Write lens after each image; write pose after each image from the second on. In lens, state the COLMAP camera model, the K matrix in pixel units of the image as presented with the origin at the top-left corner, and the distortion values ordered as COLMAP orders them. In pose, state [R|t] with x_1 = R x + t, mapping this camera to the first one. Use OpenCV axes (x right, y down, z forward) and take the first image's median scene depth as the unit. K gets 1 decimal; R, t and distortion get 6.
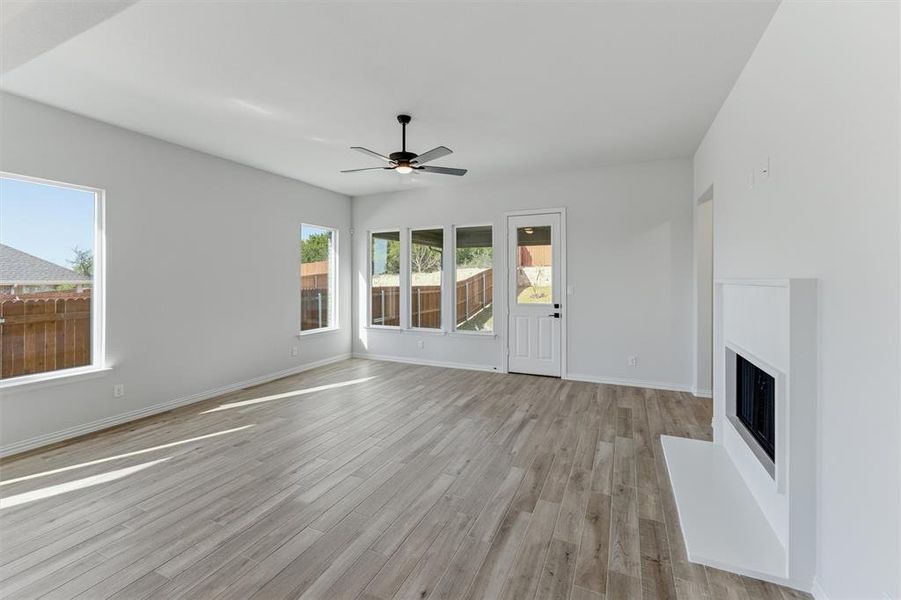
lens RADIAL K [[379.4, 0, 453.1], [0, 379.4, 279.9], [0, 0, 1]] dist [-0.005103, 0.000939]
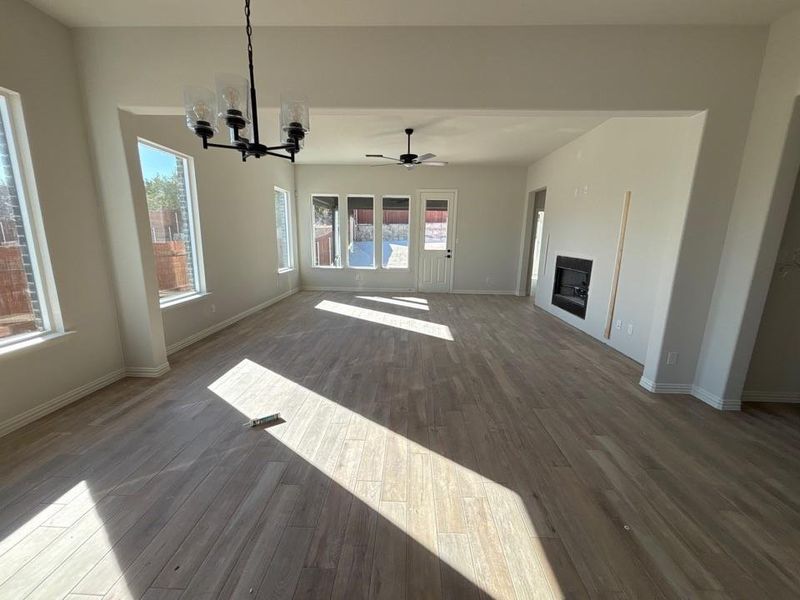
lens RADIAL K [[318.1, 0, 399.6], [0, 318.1, 303.5], [0, 0, 1]] dist [-0.005520, 0.001600]
pose [[0.924551, -0.062727, 0.375861, -0.721991], [-0.017271, 0.978447, 0.205774, 0.015522], [-0.380668, -0.196740, 0.903541, -0.360031]]
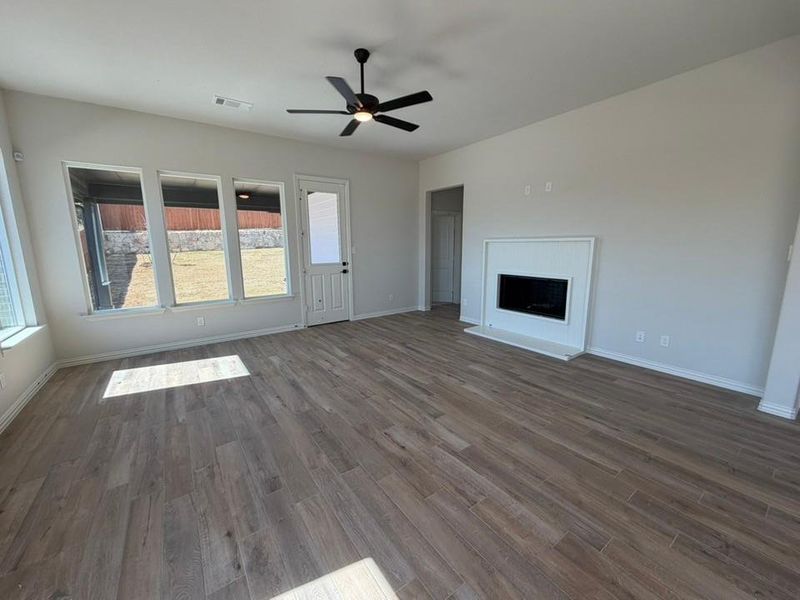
lens RADIAL K [[318.1, 0, 394.6], [0, 318.1, 298.0], [0, 0, 1]] dist [-0.005520, 0.001600]
pose [[0.511987, -0.150883, 0.845638, -0.805939], [0.013197, 0.985718, 0.167887, 0.011281], [-0.858892, -0.074796, 0.506666, 0.505931]]
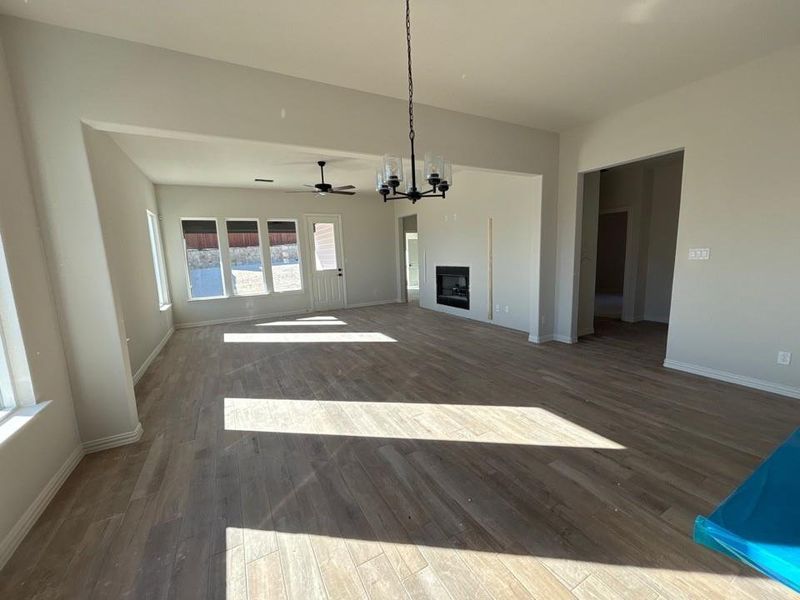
lens RADIAL K [[318.1, 0, 399.0], [0, 318.1, 303.5], [0, 0, 1]] dist [-0.005520, 0.001600]
pose [[0.606202, -0.144556, 0.782063, -1.173681], [0.040366, 0.987668, 0.151270, 0.014027], [-0.794286, -0.060132, 0.604561, -0.239447]]
